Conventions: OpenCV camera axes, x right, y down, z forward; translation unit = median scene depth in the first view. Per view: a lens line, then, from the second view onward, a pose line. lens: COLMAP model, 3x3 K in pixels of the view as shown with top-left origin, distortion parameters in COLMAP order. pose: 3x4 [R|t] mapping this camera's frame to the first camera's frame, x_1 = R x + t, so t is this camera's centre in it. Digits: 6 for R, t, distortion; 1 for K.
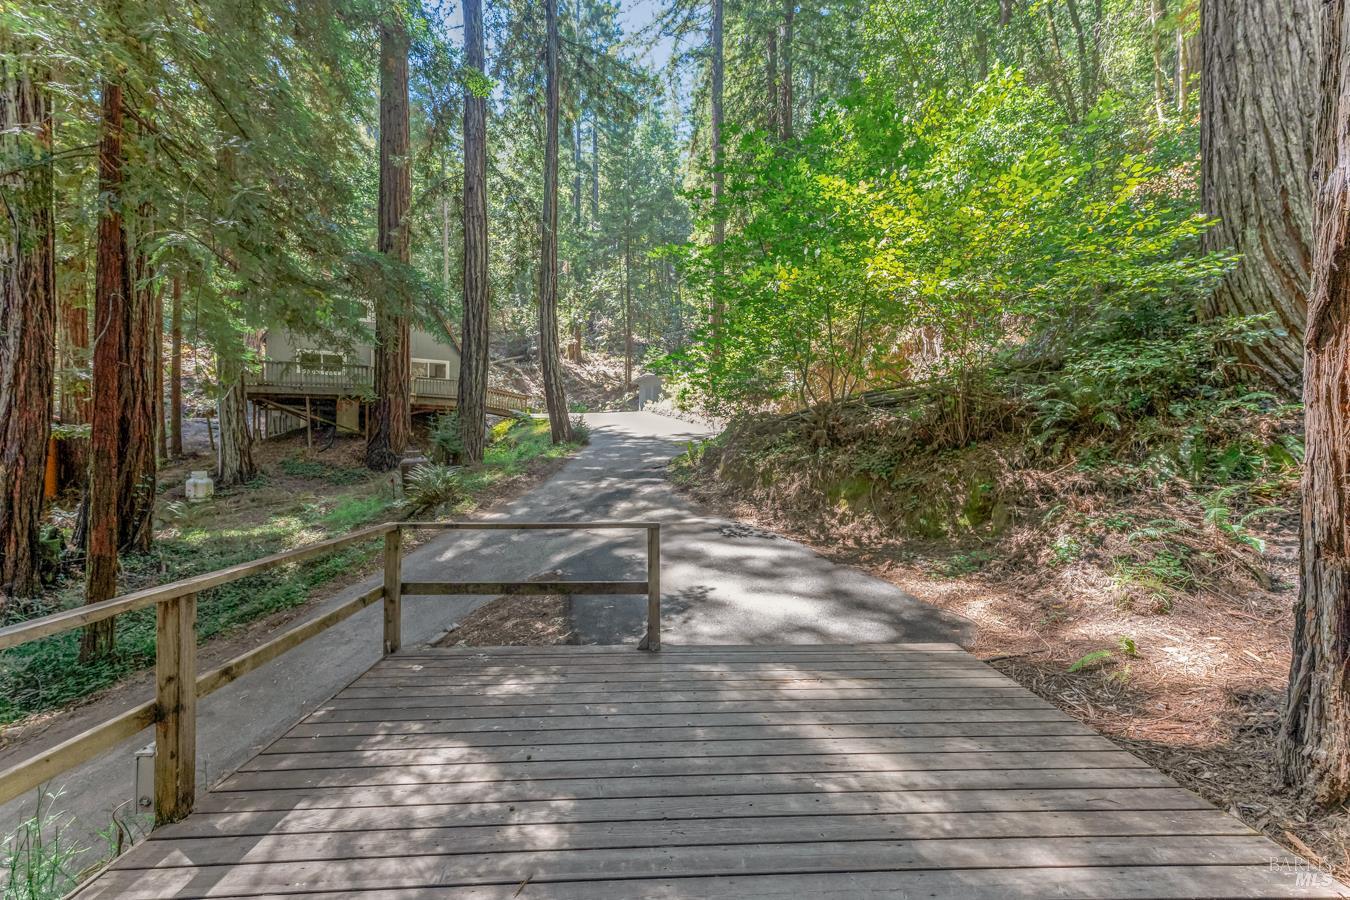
lens RADIAL K [[539.4, 0, 665.1], [0, 539.4, 449.5], [0, 0, 1]] dist [0.001882, 0.000825]
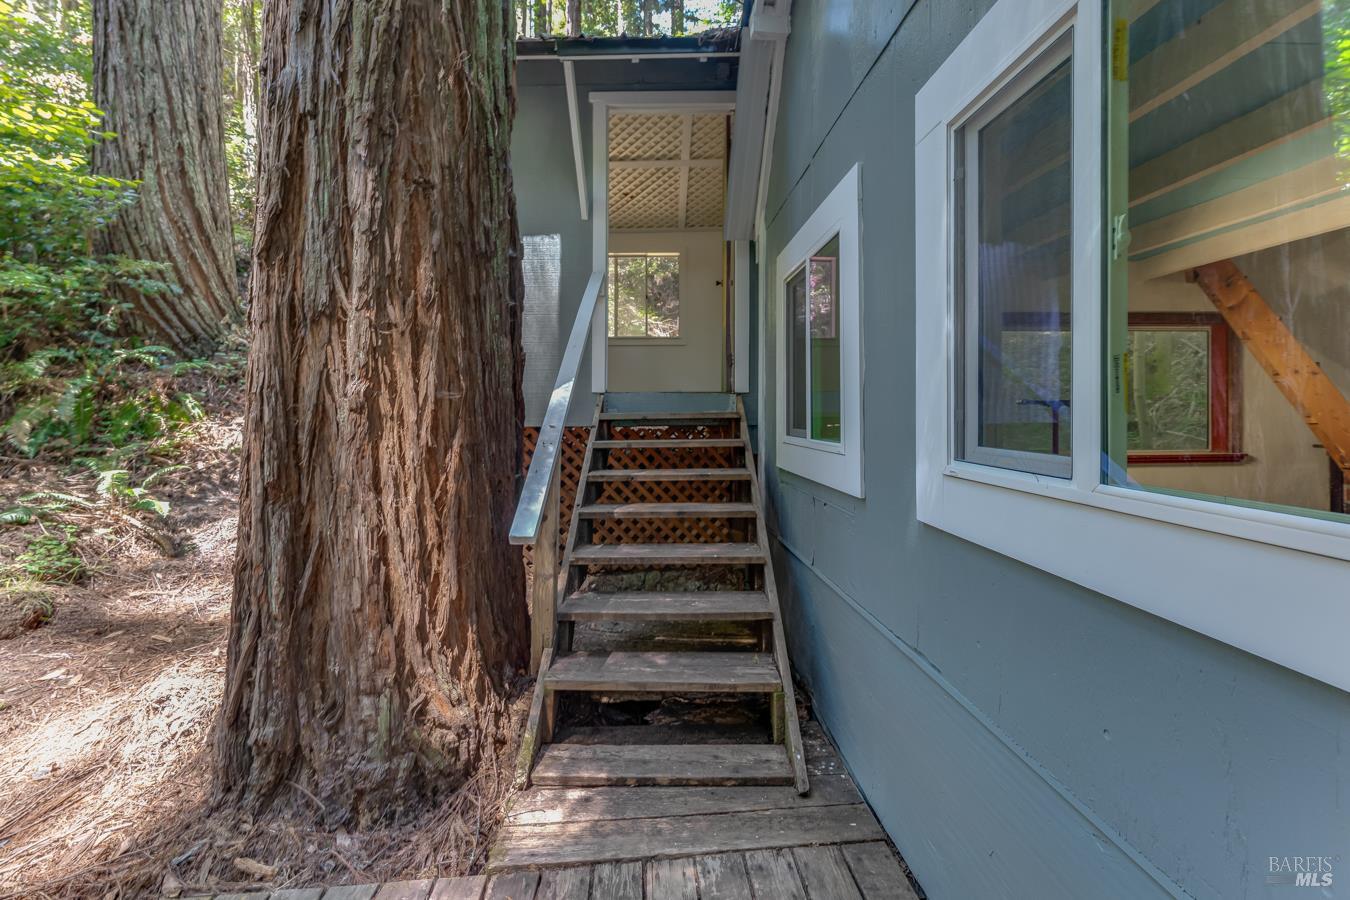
lens RADIAL K [[549.8, 0, 681.9], [0, 549.8, 421.3], [0, 0, 1]] dist [0.002822, 0.000319]
pose [[-0.047232, 0.014082, 0.998785, 0.107266], [-0.007685, 0.999866, -0.014461, 0.028200], [-0.998854, -0.008359, -0.047118, 0.137069]]
